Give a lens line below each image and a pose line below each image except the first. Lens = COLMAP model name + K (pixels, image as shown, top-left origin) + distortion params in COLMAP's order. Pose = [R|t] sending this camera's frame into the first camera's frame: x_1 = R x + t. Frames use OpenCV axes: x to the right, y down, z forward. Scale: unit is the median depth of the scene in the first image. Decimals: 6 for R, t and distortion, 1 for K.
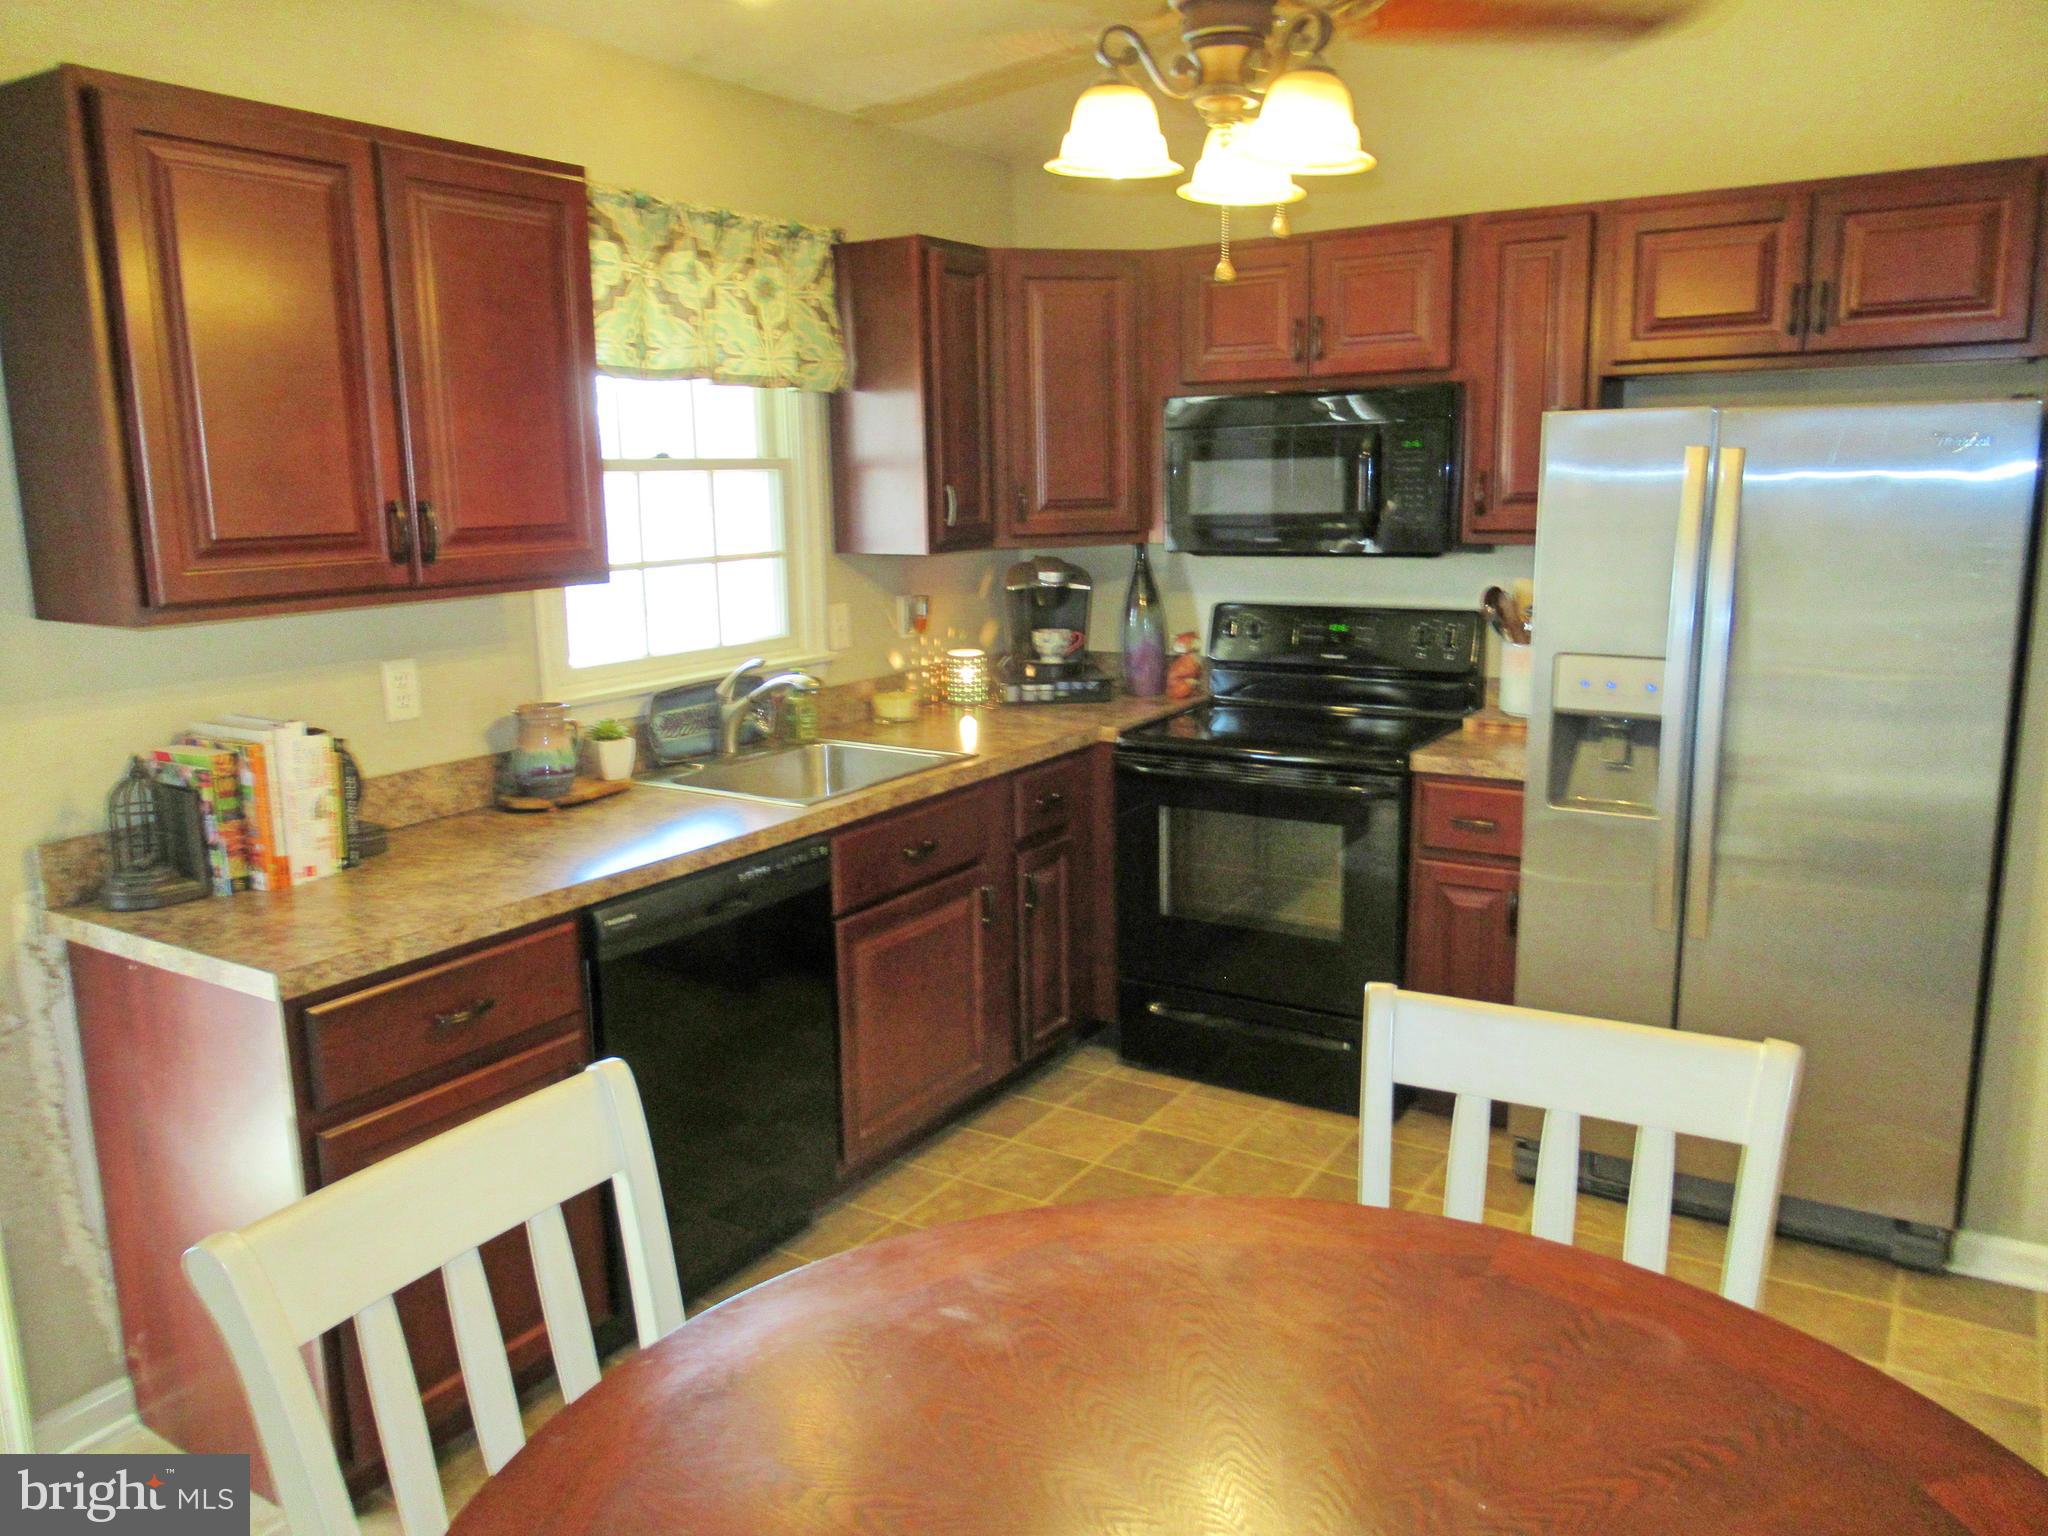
lens RADIAL K [[1509.0, 0, 1017.3], [0, 1509.0, 776.2], [0, 0, 1]] dist [-0.025718, 0.008448]
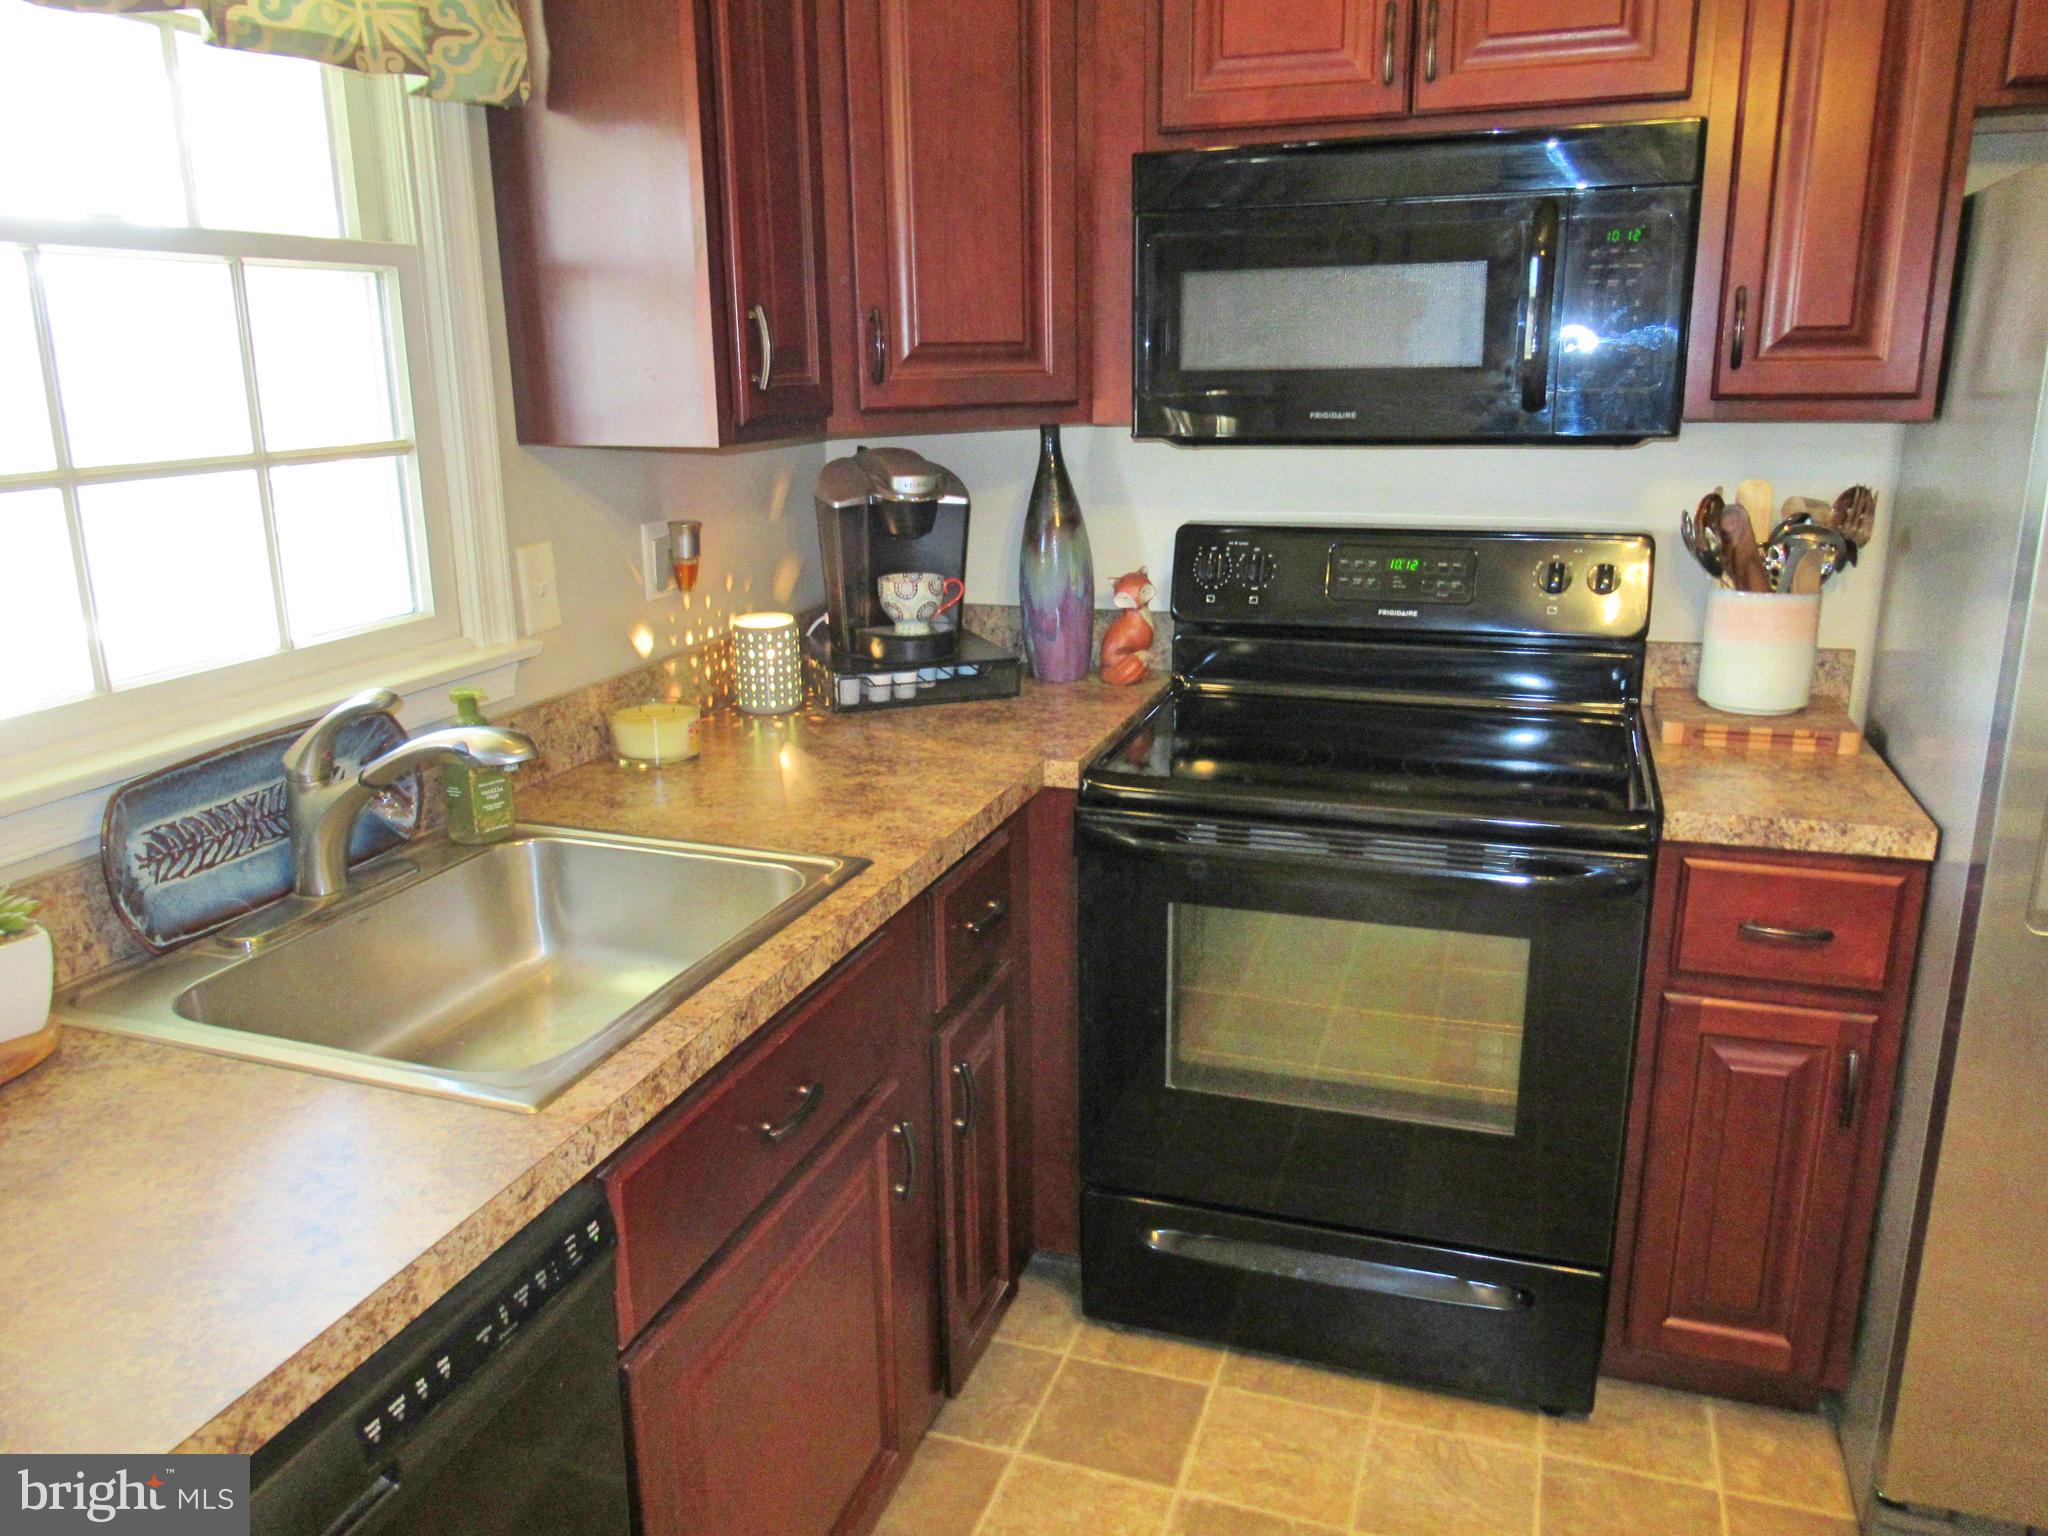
lens RADIAL K [[1509.0, 0, 1017.3], [0, 1509.0, 776.2], [0, 0, 1]] dist [-0.025718, 0.008448]
pose [[0.973427, -0.055496, 0.222172, -0.078600], [0.039813, 0.996429, 0.074459, -0.068950], [-0.225511, -0.063635, 0.972160, 0.471044]]
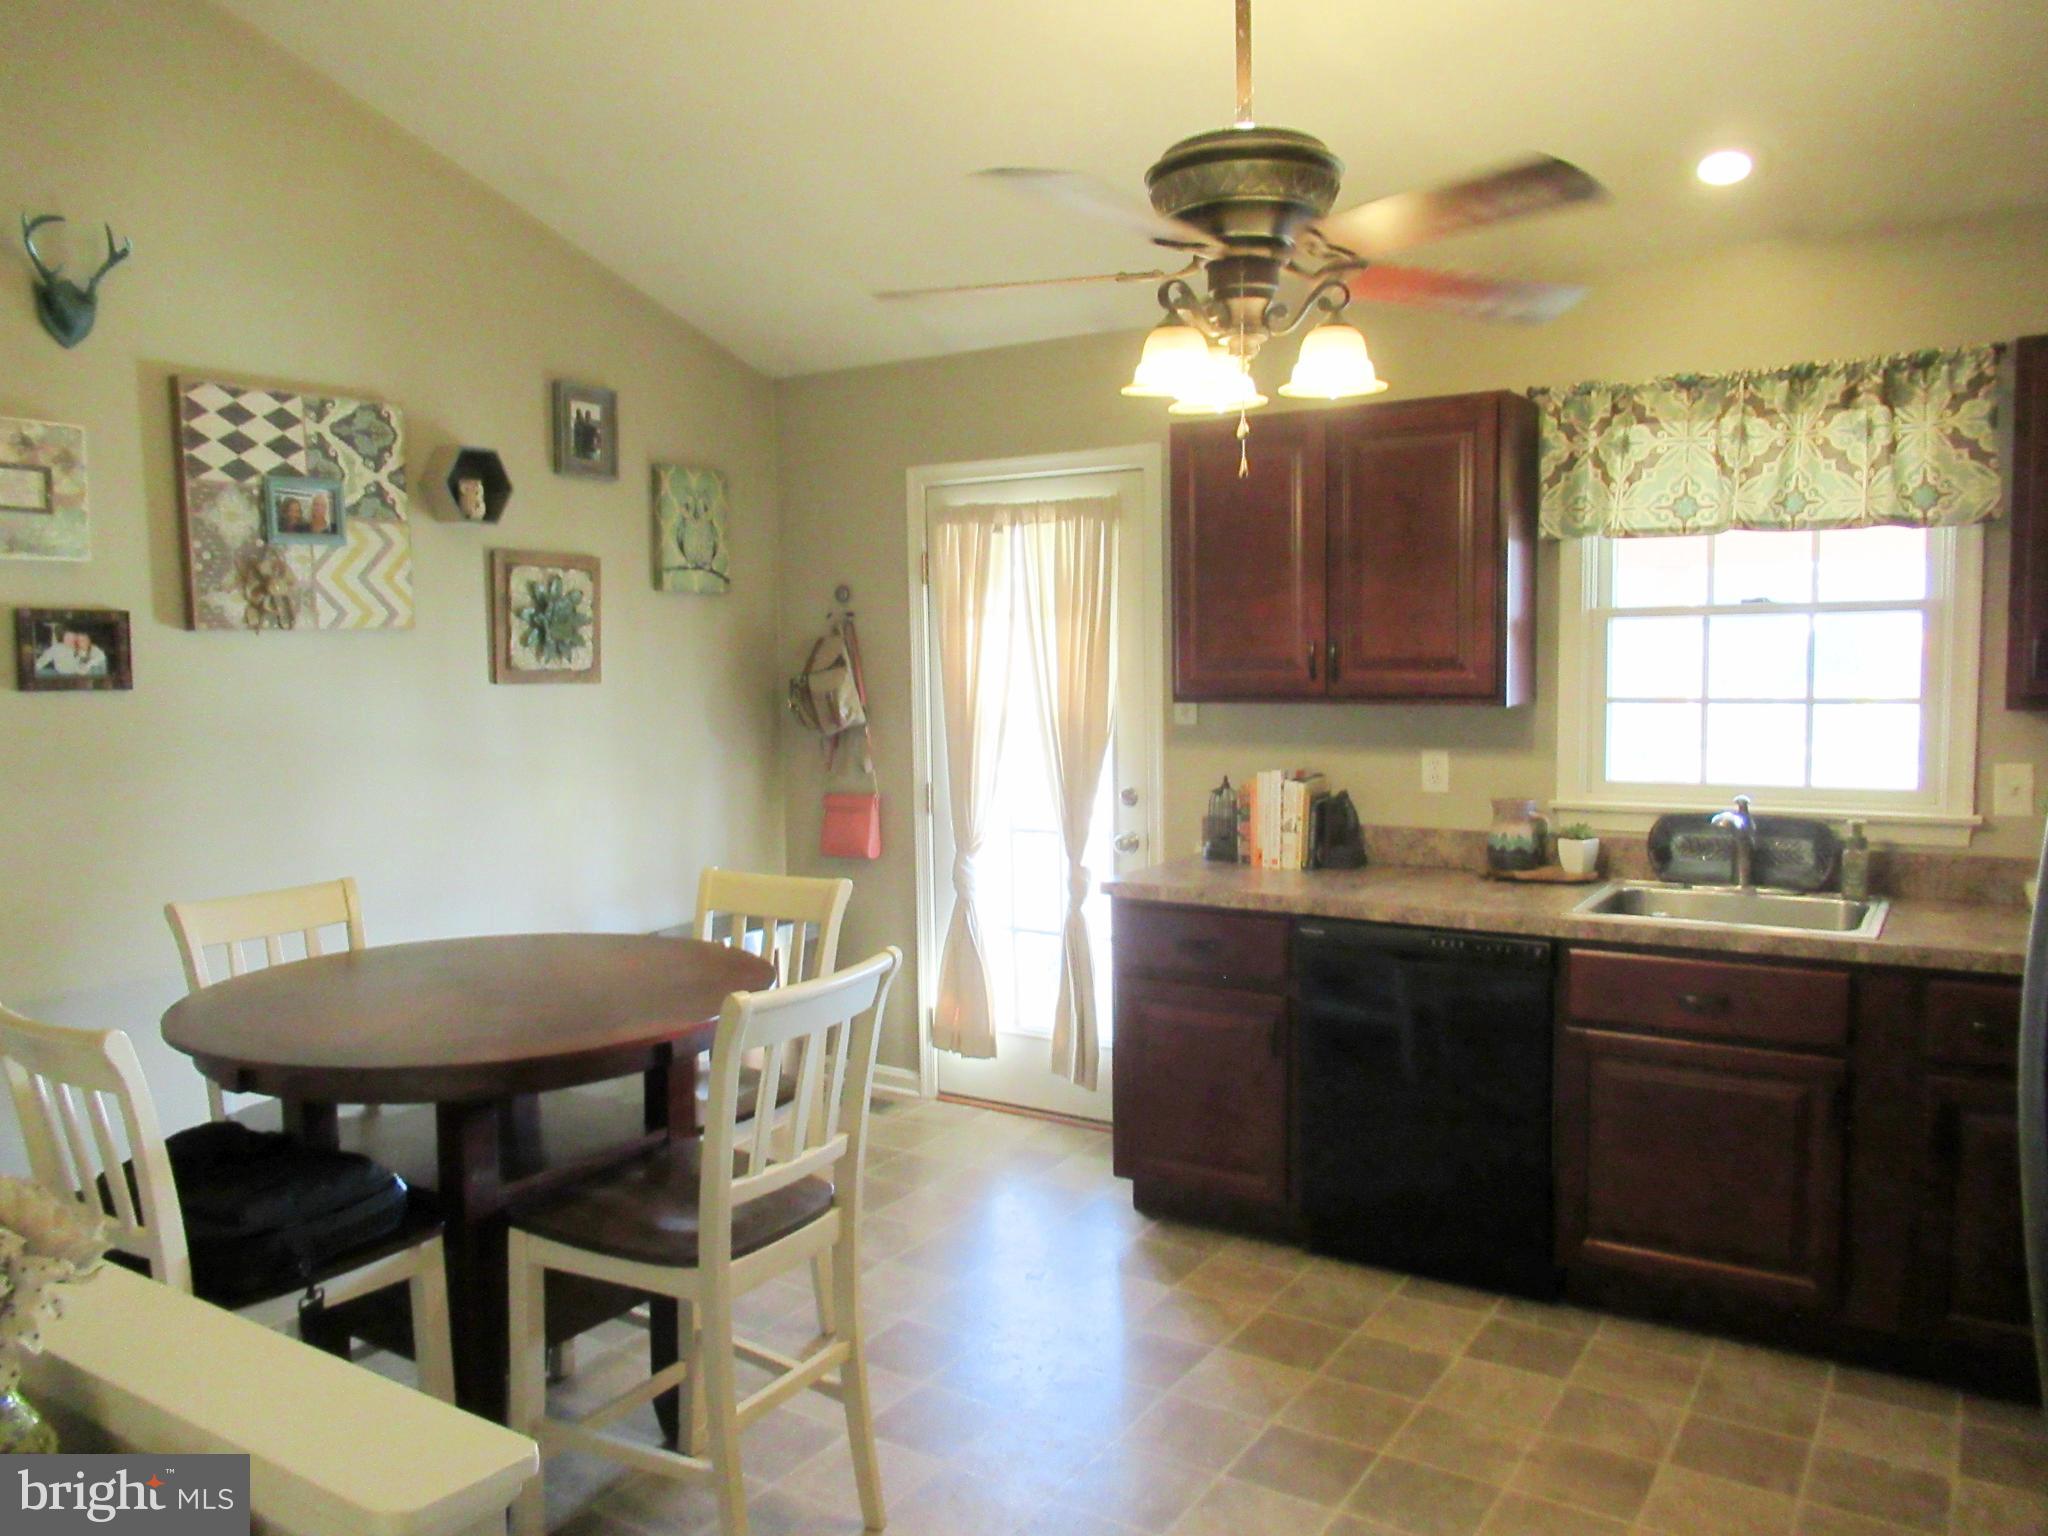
lens RADIAL K [[1509.0, 0, 1017.3], [0, 1509.0, 776.2], [0, 0, 1]] dist [-0.025718, 0.008448]
pose [[-0.004633, 0.087398, -0.996163, 0.748706], [-0.189378, 0.978070, 0.086691, -0.076196], [0.981893, 0.189053, 0.012019, 0.446957]]
